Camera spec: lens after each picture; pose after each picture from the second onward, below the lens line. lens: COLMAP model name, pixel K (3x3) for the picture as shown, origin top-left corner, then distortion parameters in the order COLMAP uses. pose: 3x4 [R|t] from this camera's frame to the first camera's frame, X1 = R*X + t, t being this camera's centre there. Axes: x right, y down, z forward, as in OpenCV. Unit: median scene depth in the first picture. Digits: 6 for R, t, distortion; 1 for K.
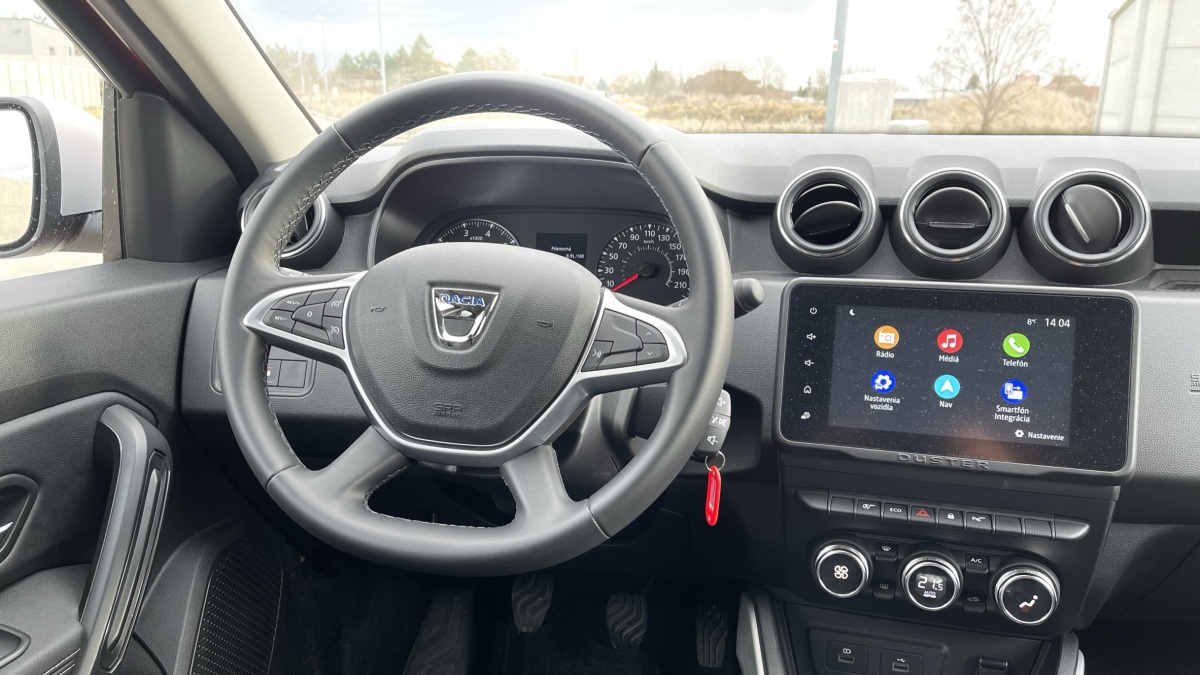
lens RADIAL K [[895.4, 0, 602.6], [0, 895.4, 344.5], [0, 0, 1]] dist [0.044204, -0.054146]
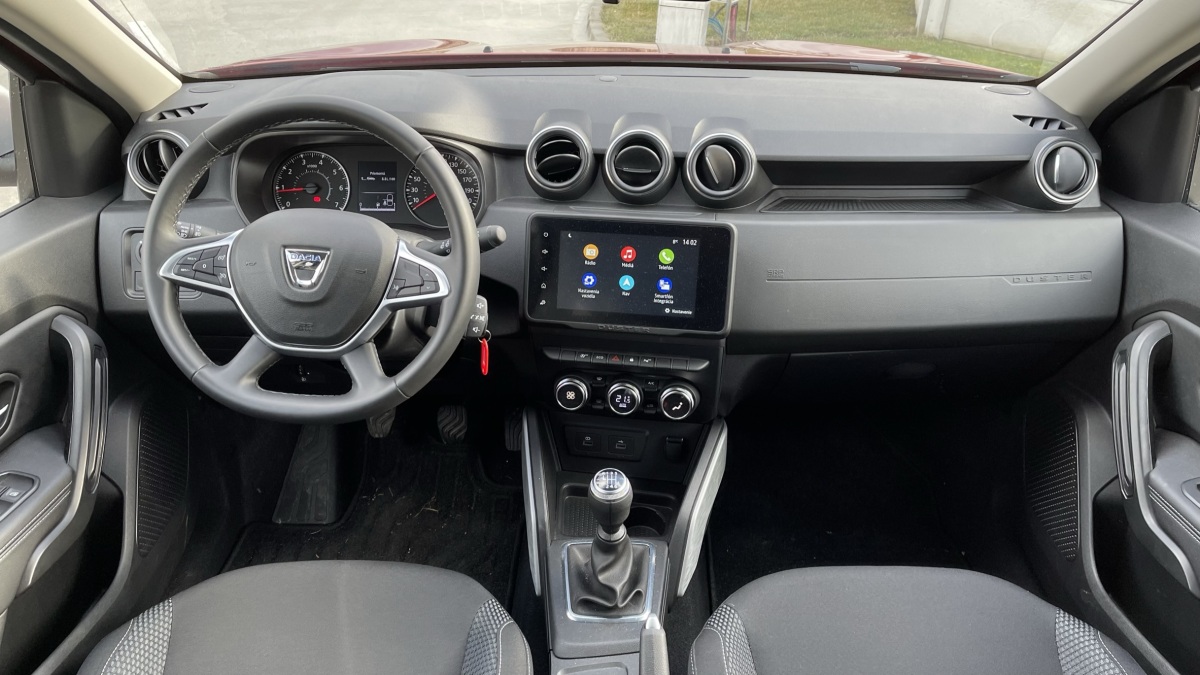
lens RADIAL K [[895.4, 0, 596.7], [0, 895.4, 325.6], [0, 0, 1]] dist [0.044204, -0.054146]
pose [[0.988744, -0.056725, 0.138448, 0.102124], [0.024609, 0.974398, 0.223479, -0.227232], [-0.147580, -0.217556, 0.964826, -0.524076]]
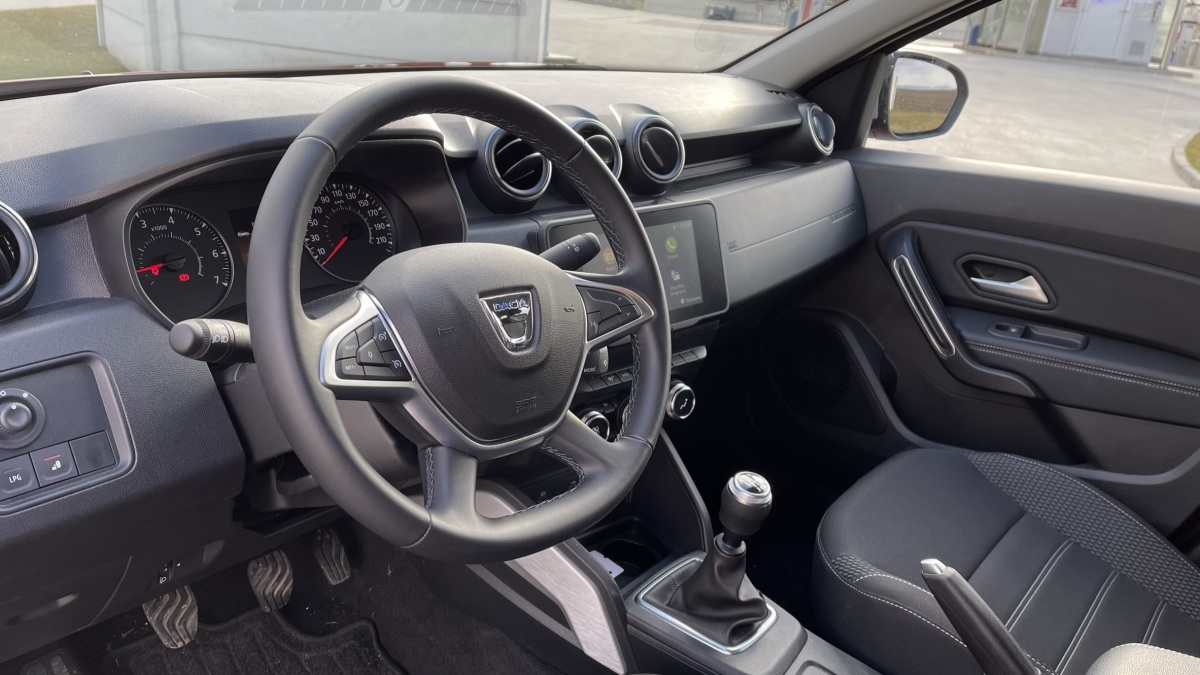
lens RADIAL K [[895.4, 0, 603.8], [0, 895.4, 344.5], [0, 0, 1]] dist [0.044204, -0.054146]
pose [[0.537902, -0.278789, 0.795574, -0.791768], [0.141896, 0.960211, 0.240543, -0.203161], [-0.830980, -0.016500, 0.556058, 0.248129]]
